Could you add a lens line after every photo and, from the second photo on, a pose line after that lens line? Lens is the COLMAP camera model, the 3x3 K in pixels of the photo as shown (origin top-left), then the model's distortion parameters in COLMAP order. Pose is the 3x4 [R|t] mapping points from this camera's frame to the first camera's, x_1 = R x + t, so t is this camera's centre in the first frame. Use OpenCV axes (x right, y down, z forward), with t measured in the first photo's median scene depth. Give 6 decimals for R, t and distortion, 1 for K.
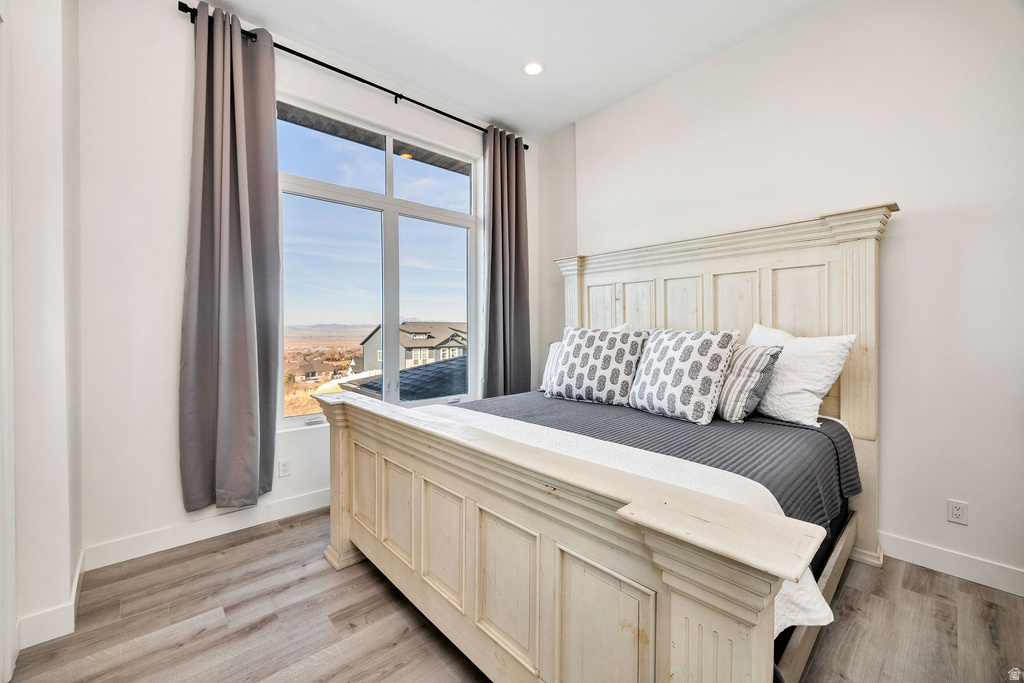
lens RADIAL K [[414.7, 0, 510.0], [0, 414.7, 337.0], [0, 0, 1]] dist [0.001033, 0.000014]
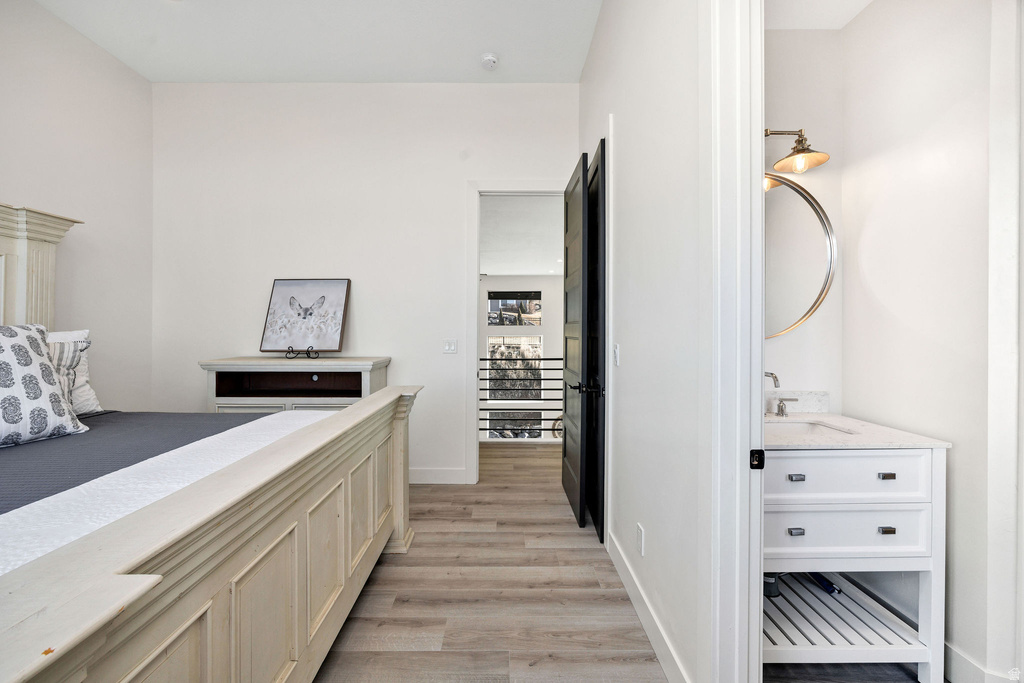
lens RADIAL K [[414.7, 0, 509.0], [0, 414.7, 333.8], [0, 0, 1]] dist [0.001033, 0.000014]
pose [[-0.752344, -0.004202, 0.658757, -0.771752], [0.005385, 0.999907, 0.012527, -0.003631], [-0.658749, 0.012972, -0.752251, 1.026523]]
